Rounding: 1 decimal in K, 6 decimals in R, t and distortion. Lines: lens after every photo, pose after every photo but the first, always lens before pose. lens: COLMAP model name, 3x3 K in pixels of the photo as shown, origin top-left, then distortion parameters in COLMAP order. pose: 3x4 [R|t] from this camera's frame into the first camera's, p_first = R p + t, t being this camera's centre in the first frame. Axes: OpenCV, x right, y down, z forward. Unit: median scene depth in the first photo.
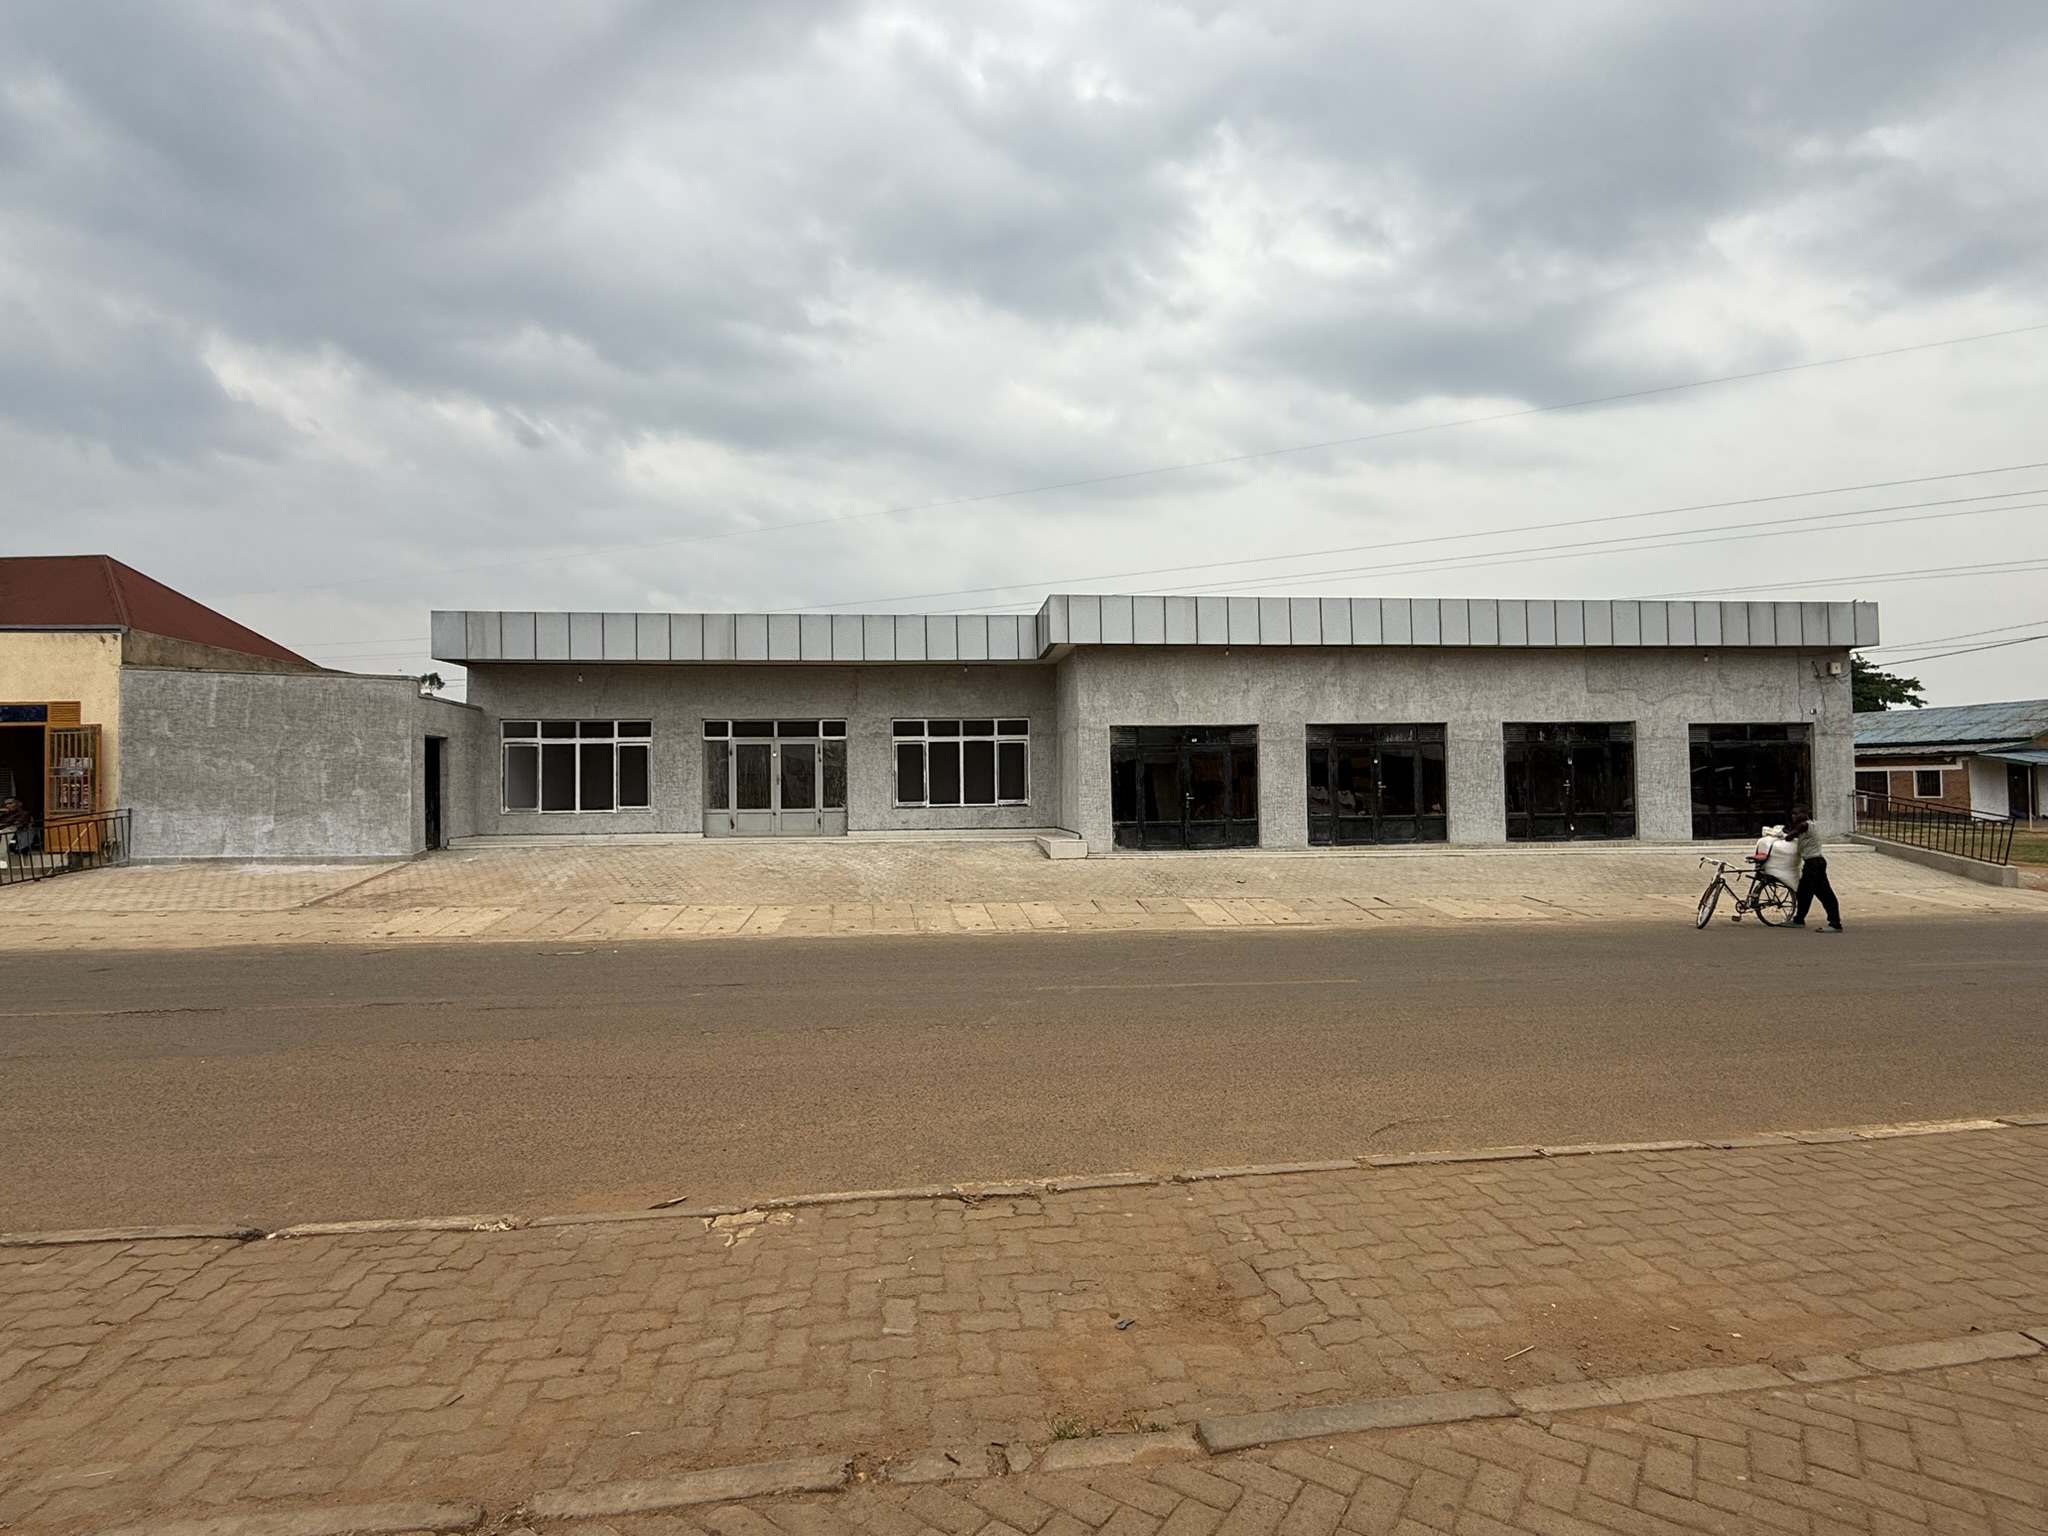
lens RADIAL K [[957.5, 0, 1025.1], [0, 957.5, 780.3], [0, 0, 1]] dist [-0.021959, -0.000019]
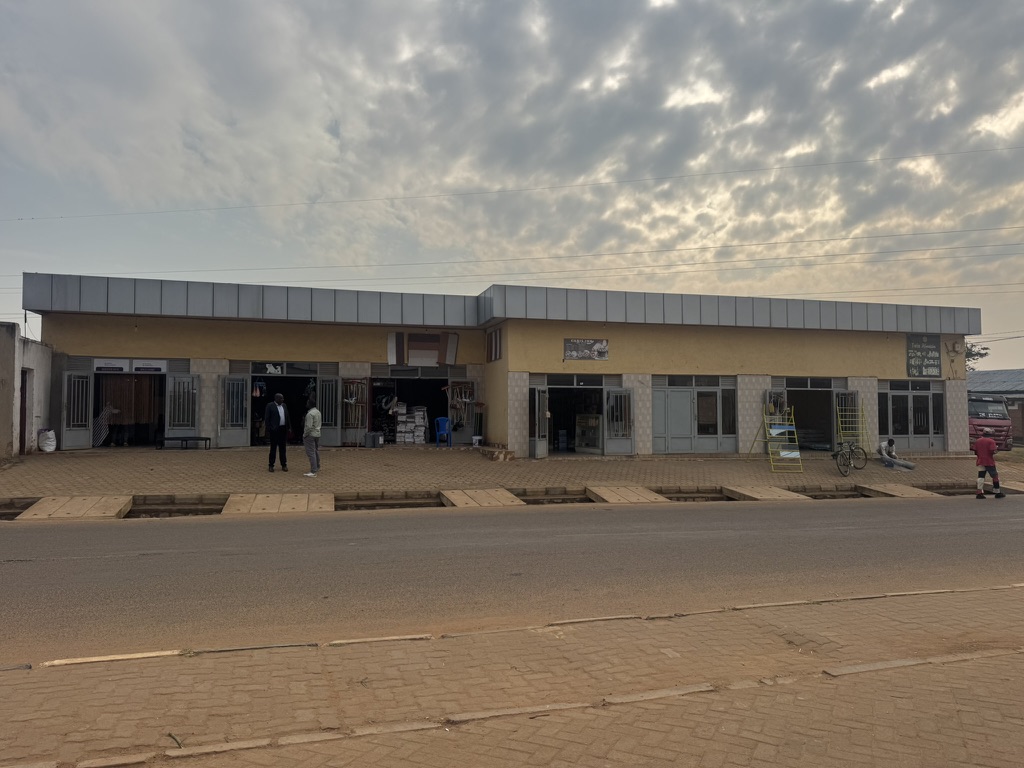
lens RADIAL K [[716.2, 0, 512.0], [0, 716.2, 384.0], [0, 0, 1]] dist [-0.004353, -0.001689]
pose [[0.985279, 0.024247, 0.169227, -0.124705], [-0.019069, 0.999301, -0.032155, -0.003336], [-0.169888, 0.028455, 0.985052, -0.100248]]
